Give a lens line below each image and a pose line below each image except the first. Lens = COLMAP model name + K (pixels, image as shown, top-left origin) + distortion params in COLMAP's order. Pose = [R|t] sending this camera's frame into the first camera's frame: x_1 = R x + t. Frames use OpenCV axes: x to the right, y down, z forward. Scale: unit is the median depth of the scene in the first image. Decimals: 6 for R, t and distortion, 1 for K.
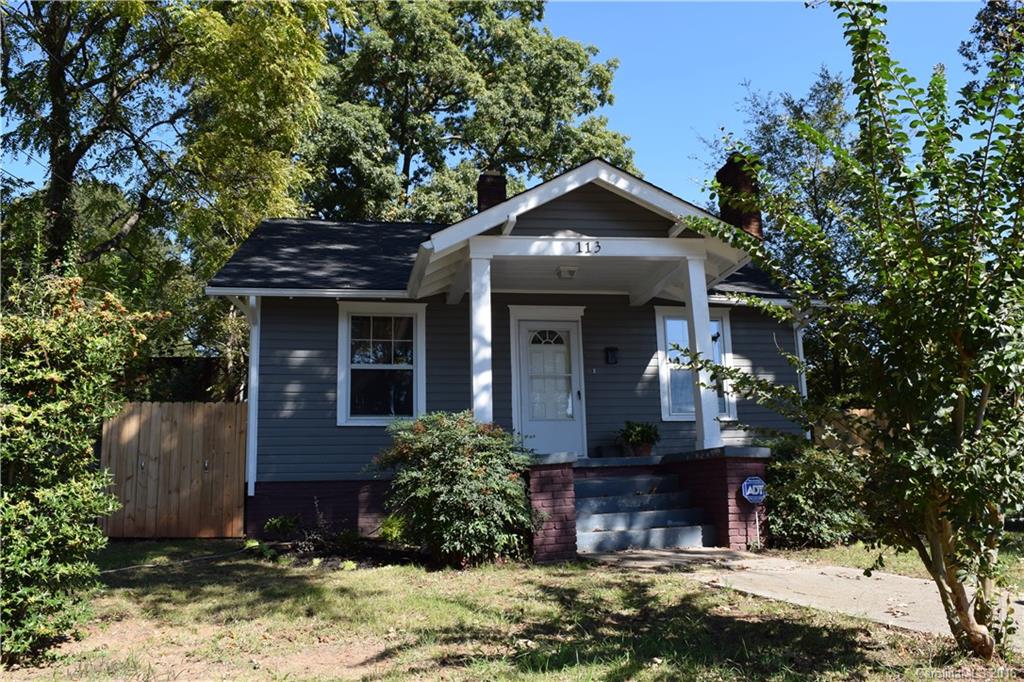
lens RADIAL K [[807.6, 0, 512.0], [0, 807.6, 341.0], [0, 0, 1]] dist [-0.097214, 0.023052]
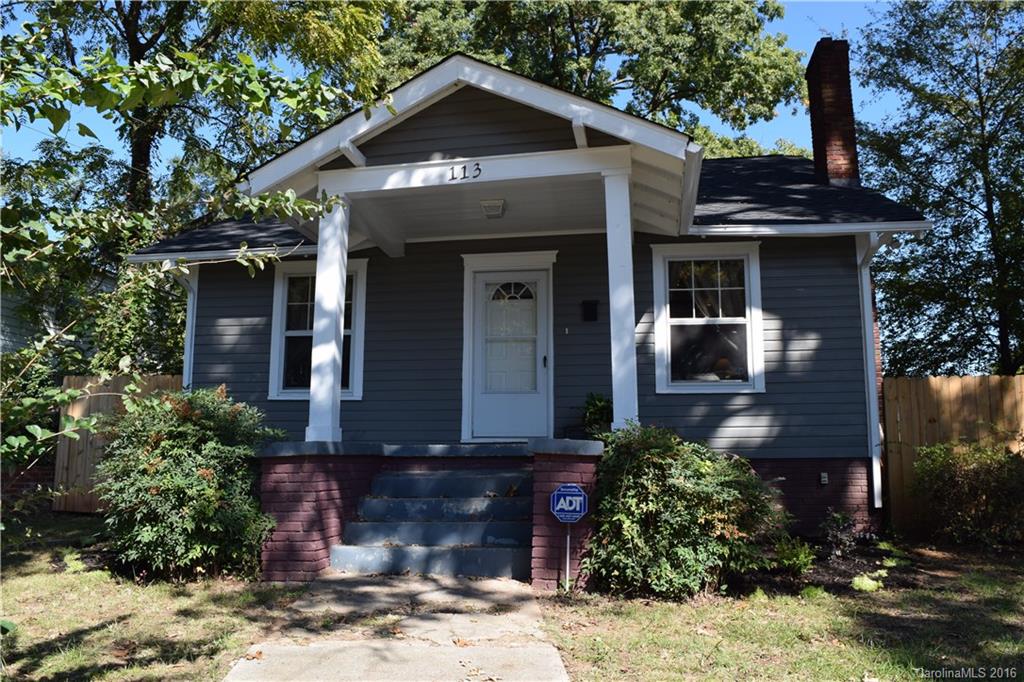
lens RADIAL K [[807.6, 0, 512.0], [0, 807.6, 341.0], [0, 0, 1]] dist [-0.097214, 0.023052]
pose [[0.940071, -0.023974, -0.340135, 0.325942], [0.039649, 0.998444, 0.039207, 0.014071], [0.338666, -0.050343, 0.939559, 0.233846]]
